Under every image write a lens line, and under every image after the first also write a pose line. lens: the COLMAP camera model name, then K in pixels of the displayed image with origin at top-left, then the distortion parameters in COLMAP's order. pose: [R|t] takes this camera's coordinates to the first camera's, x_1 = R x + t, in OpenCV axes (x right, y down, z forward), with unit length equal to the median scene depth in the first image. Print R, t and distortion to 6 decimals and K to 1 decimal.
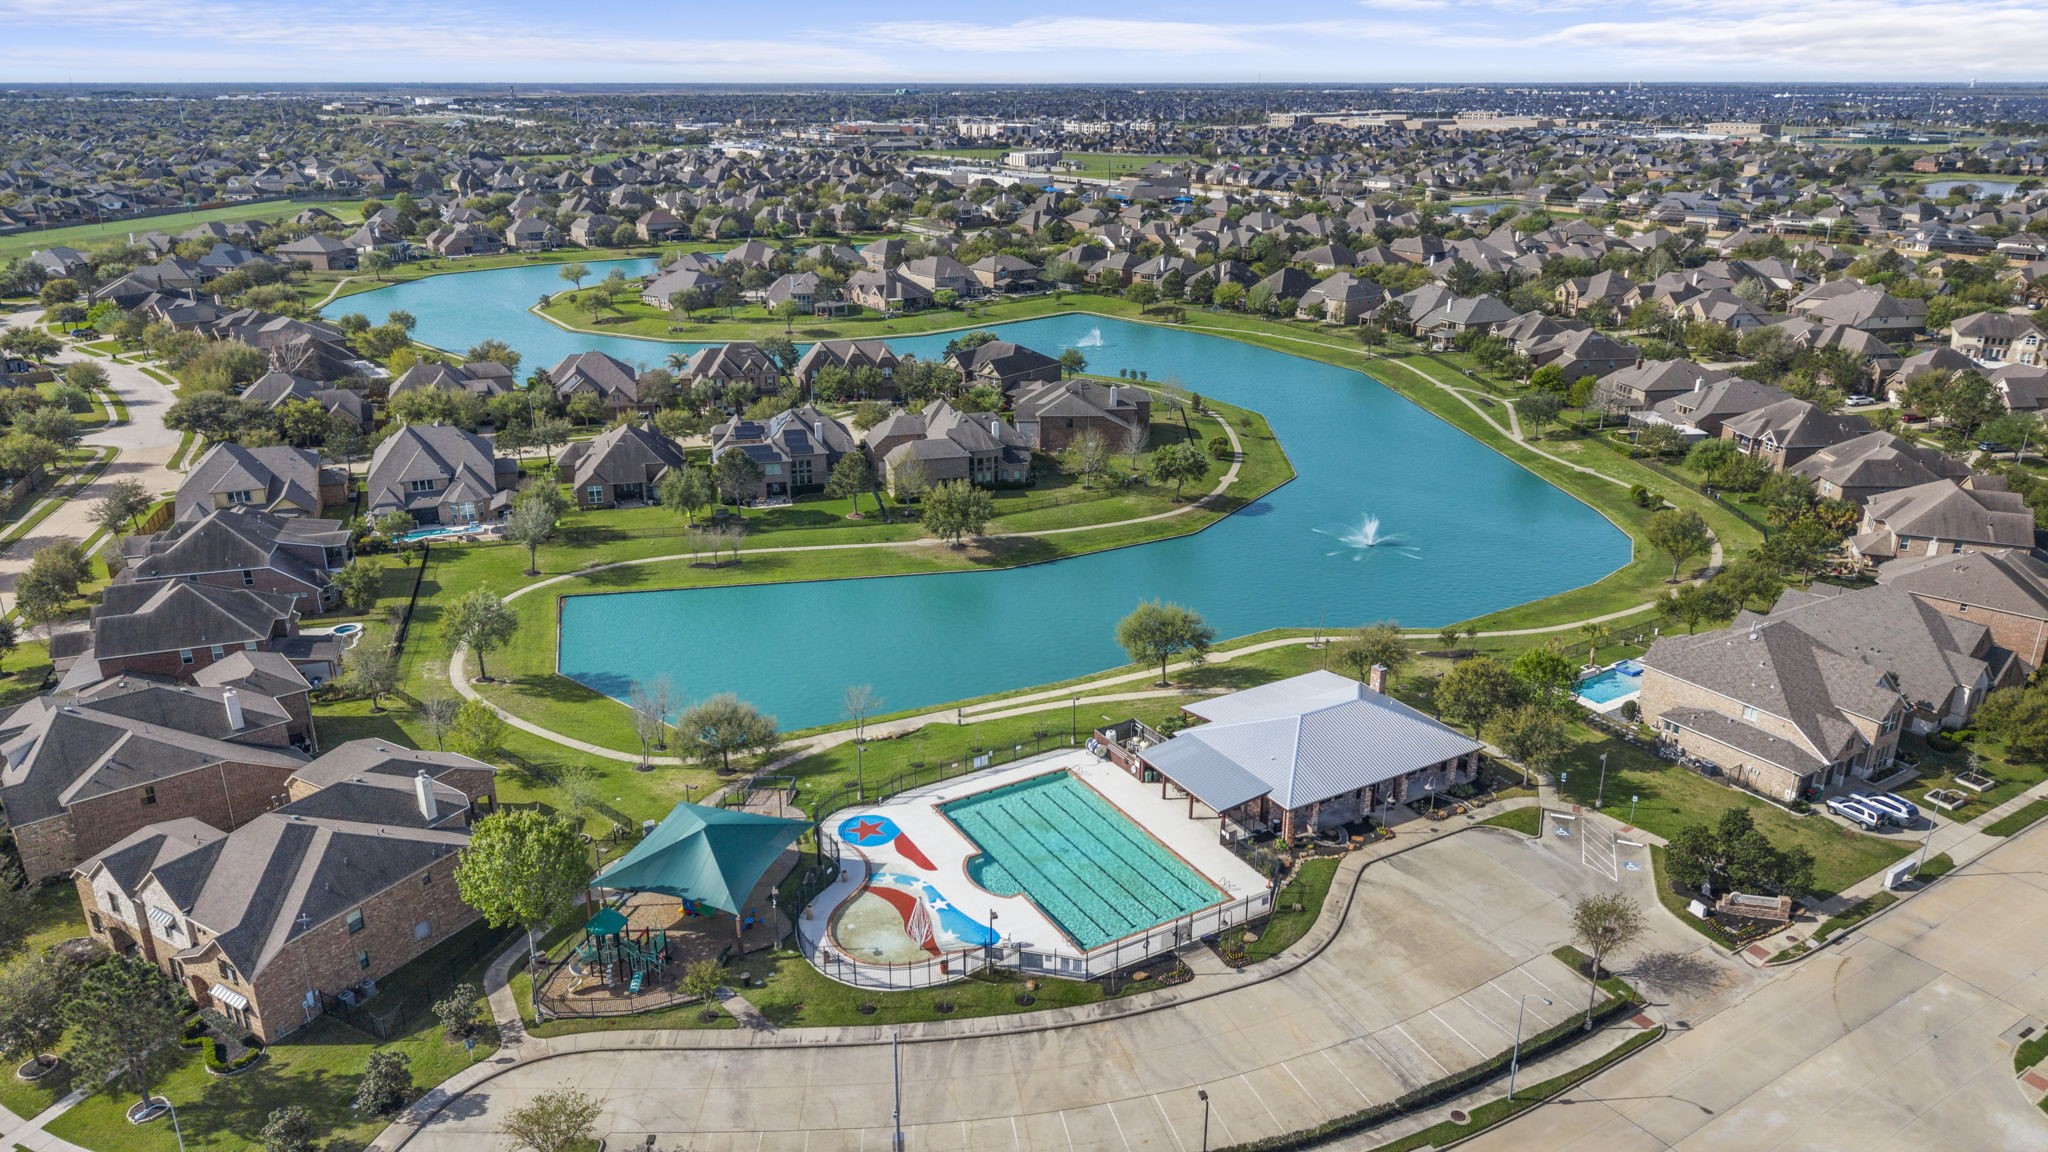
lens RADIAL K [[1368.5, 0, 1024.0], [0, 1368.5, 576.0], [0, 0, 1]] dist [0.034530, -0.028891]
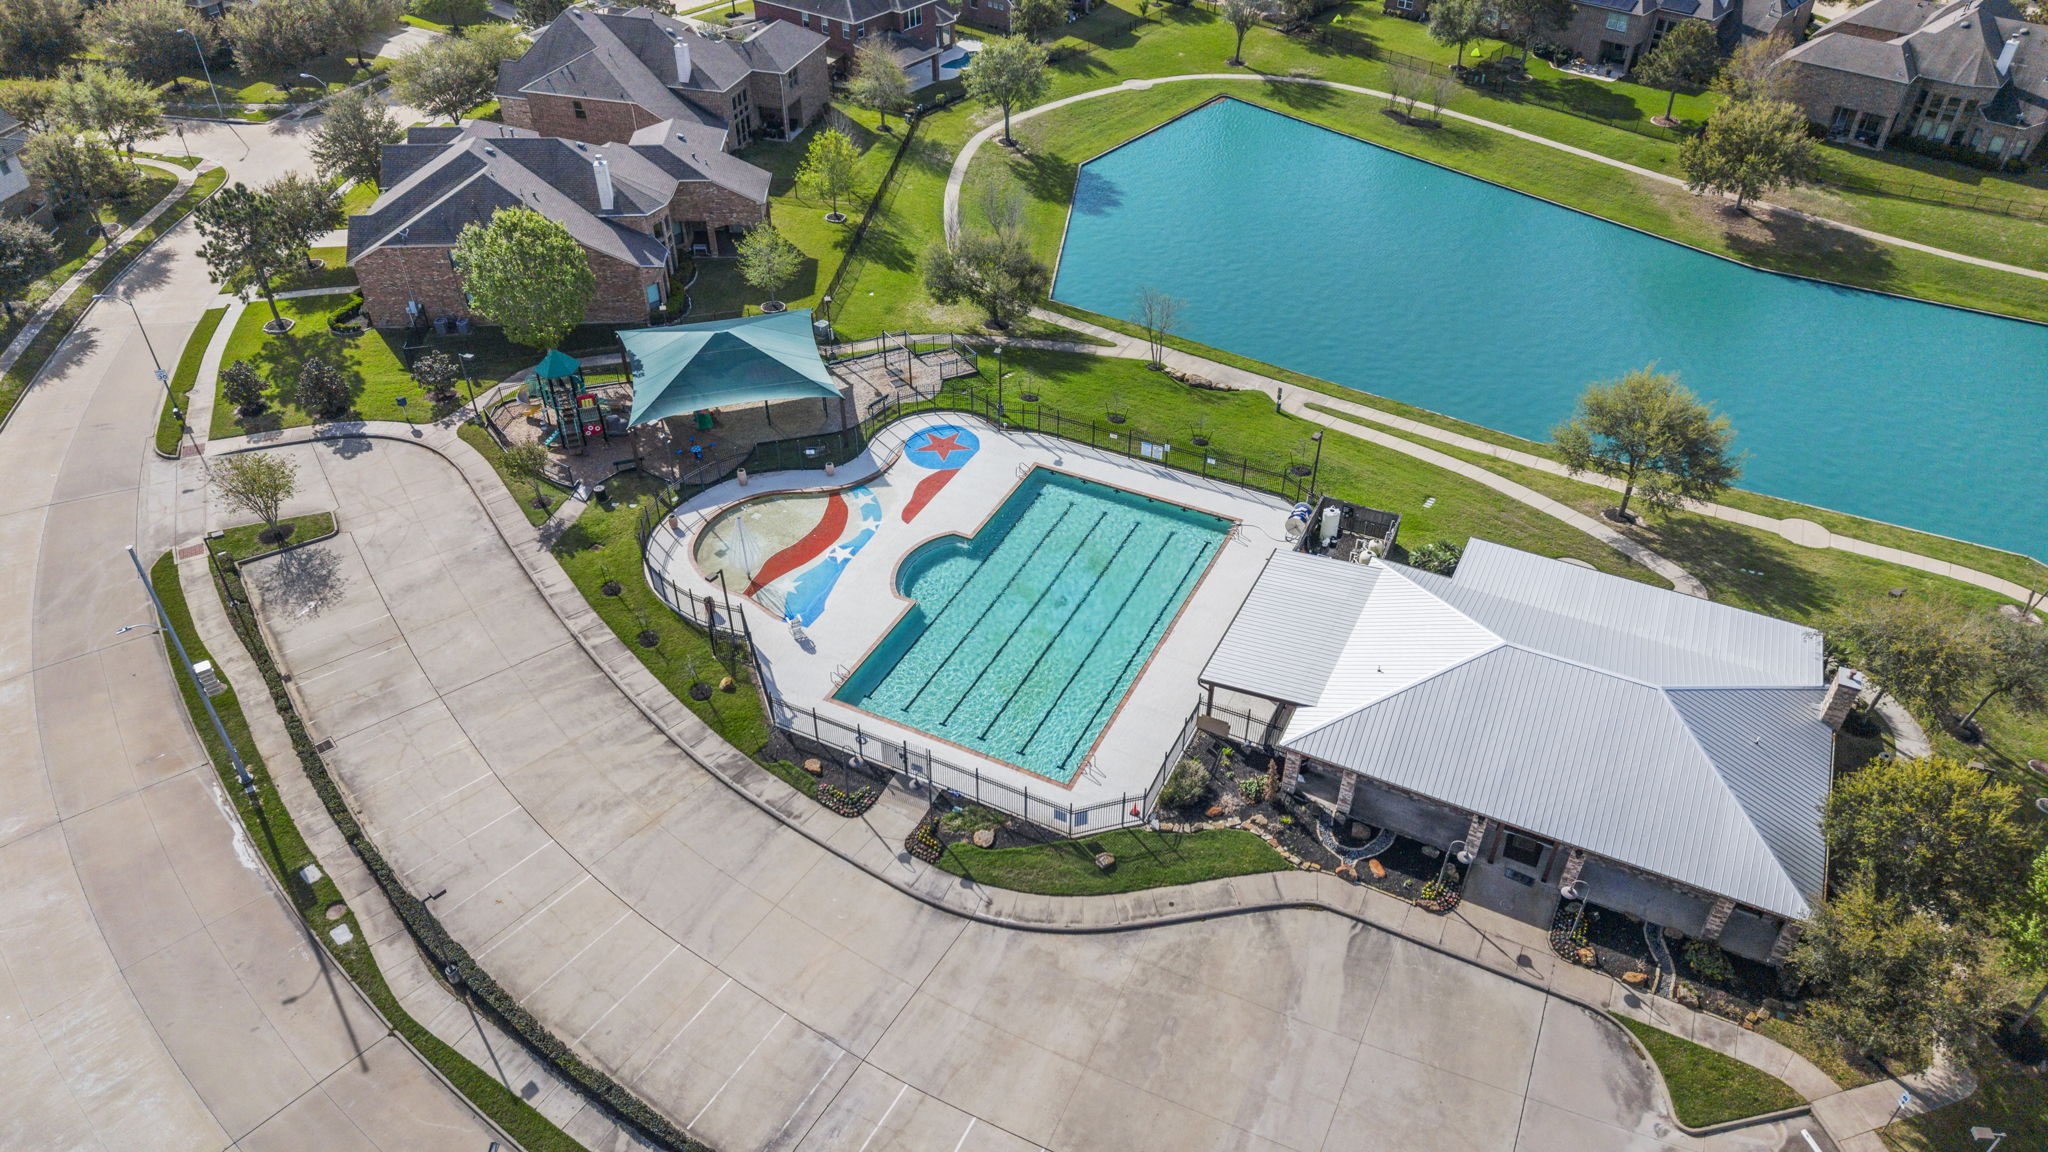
lens RADIAL K [[1368.5, 0, 1024.0], [0, 1368.5, 576.0], [0, 0, 1]] dist [0.034530, -0.028891]
pose [[0.542726, 0.524389, -0.656098, 0.429245], [-0.285166, 0.849796, 0.443313, -0.103343], [0.790018, -0.053501, 0.610745, 0.513933]]
